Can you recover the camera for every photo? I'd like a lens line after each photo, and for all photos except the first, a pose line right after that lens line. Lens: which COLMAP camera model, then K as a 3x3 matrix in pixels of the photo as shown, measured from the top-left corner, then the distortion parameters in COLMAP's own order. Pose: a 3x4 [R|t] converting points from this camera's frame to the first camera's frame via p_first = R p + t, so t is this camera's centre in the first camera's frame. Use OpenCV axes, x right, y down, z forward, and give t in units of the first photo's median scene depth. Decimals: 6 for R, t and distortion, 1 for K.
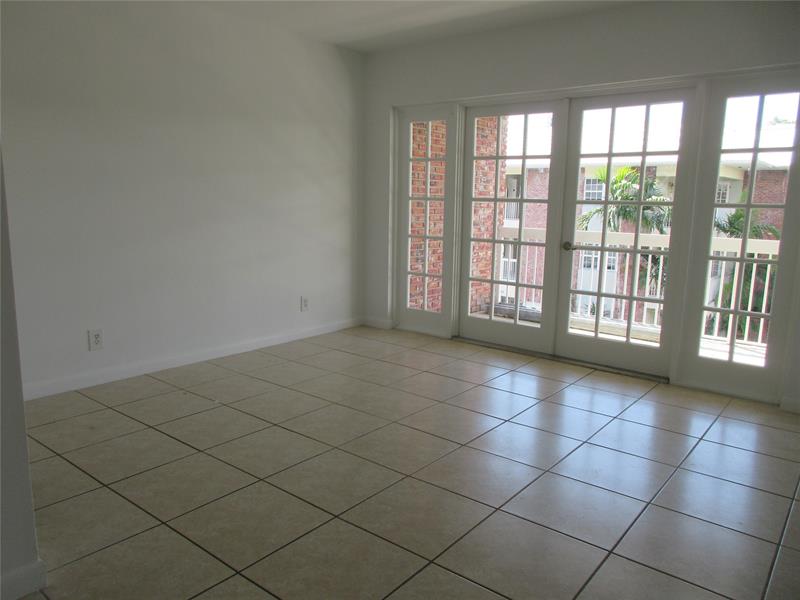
lens RADIAL K [[603.0, 0, 403.6], [0, 603.0, 297.5], [0, 0, 1]] dist [0.015458, 0.005098]
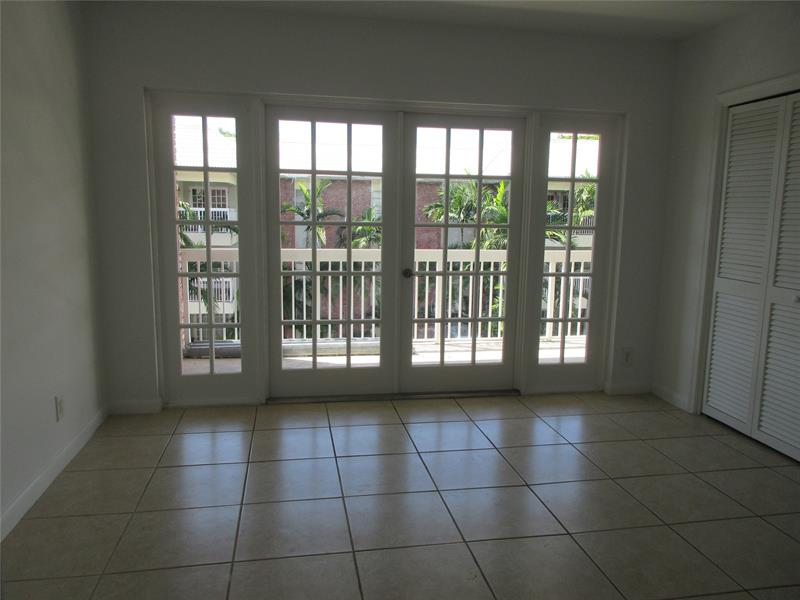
lens RADIAL K [[603.0, 0, 403.0], [0, 603.0, 304.6], [0, 0, 1]] dist [0.015458, 0.005098]
pose [[0.641880, -0.118082, 0.757659, -0.435714], [0.123100, 0.991125, 0.050180, -0.085226], [-0.756860, 0.061058, 0.650719, 0.412580]]
